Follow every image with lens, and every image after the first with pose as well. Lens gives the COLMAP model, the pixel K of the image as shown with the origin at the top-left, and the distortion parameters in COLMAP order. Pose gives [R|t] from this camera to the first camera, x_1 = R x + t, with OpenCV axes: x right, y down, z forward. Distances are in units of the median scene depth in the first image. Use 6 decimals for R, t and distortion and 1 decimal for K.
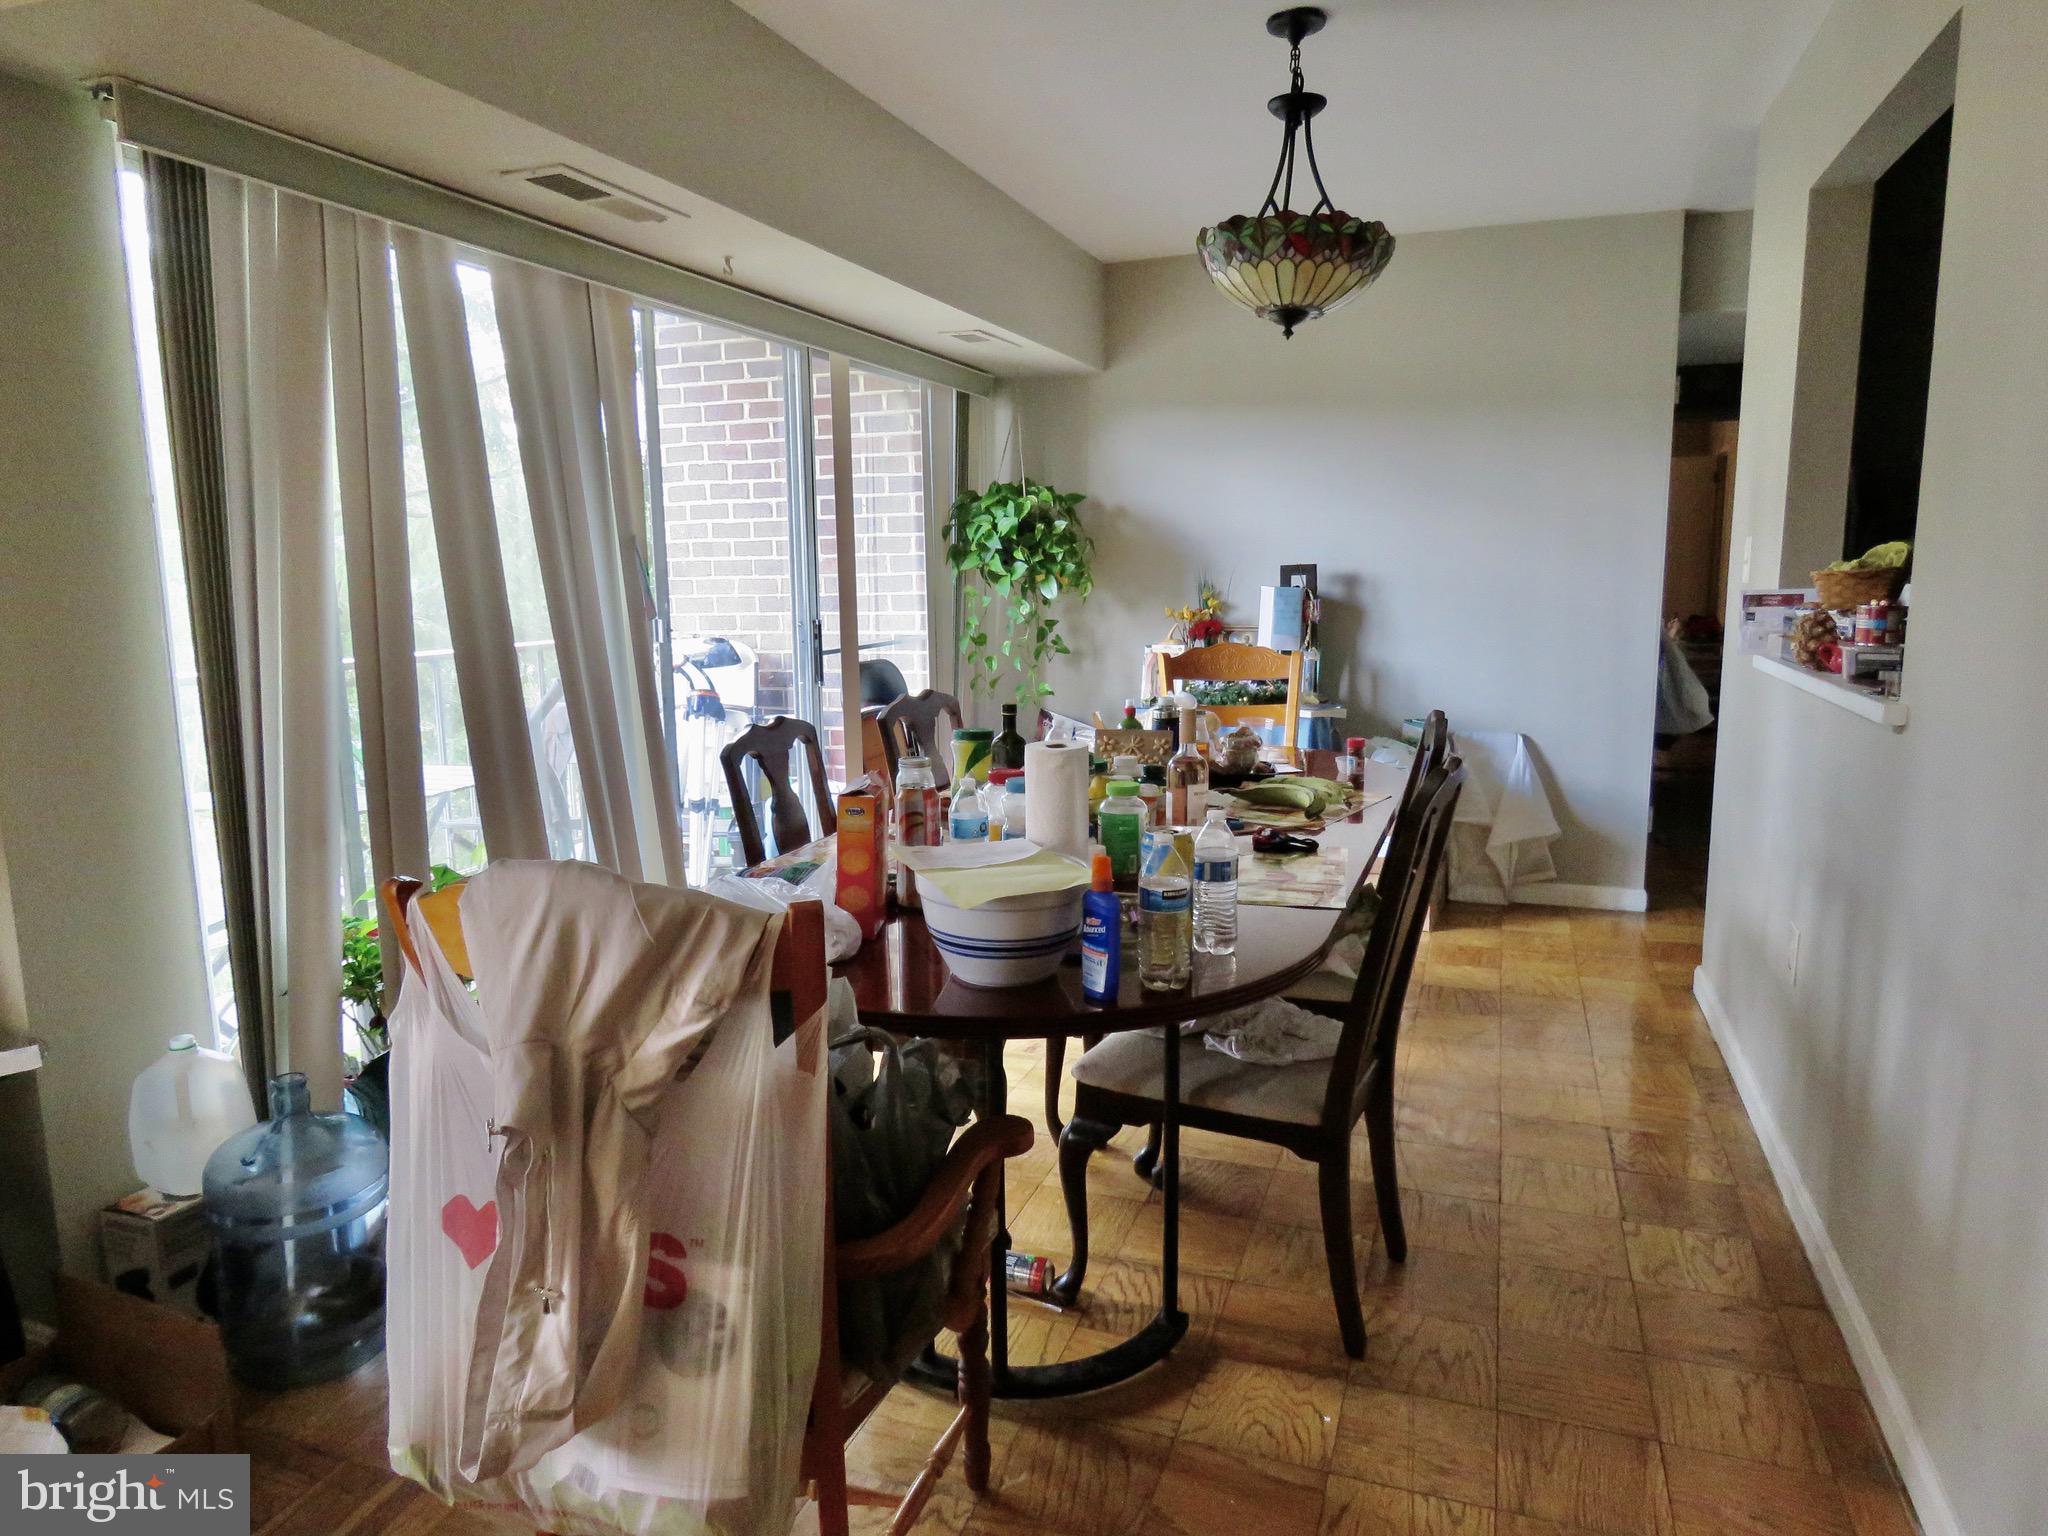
lens RADIAL K [[1312.2, 0, 1026.0], [0, 1312.2, 769.9], [0, 0, 1]] dist [-0.006379, -0.002847]
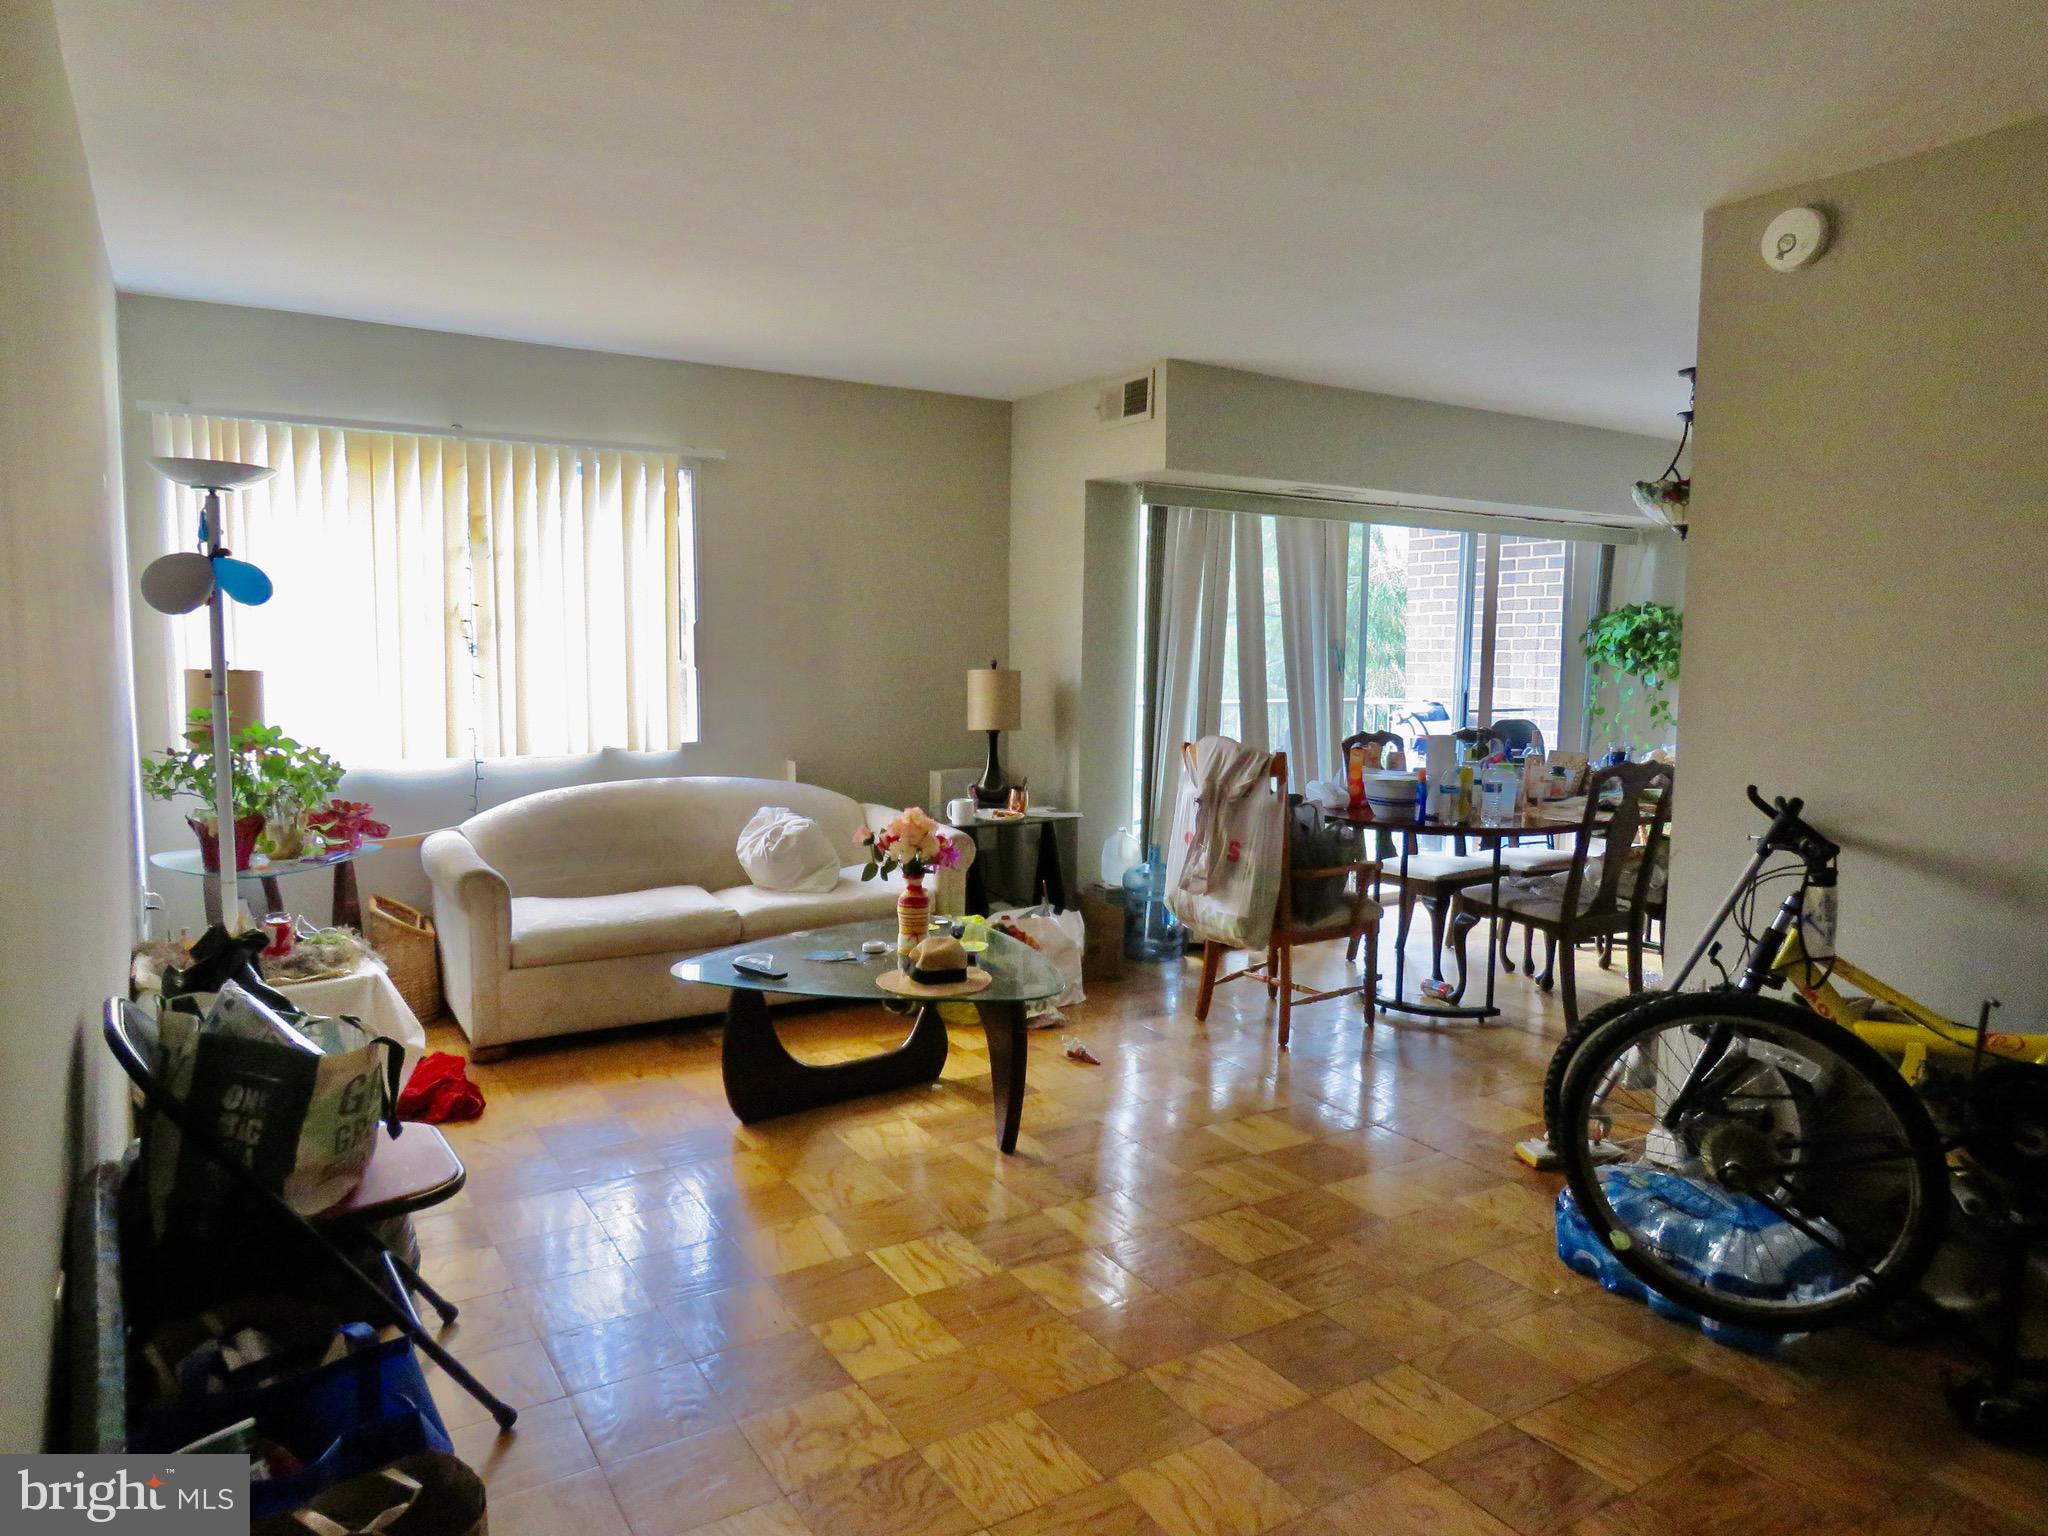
lens RADIAL K [[1312.2, 0, 1023.2], [0, 1312.2, 766.0], [0, 0, 1]] dist [-0.006379, -0.002847]
pose [[0.791217, 0.080189, -0.606255, 0.762780], [-0.120051, 0.992443, -0.025407, 0.166754], [0.599636, 0.092884, 0.794864, -1.191809]]
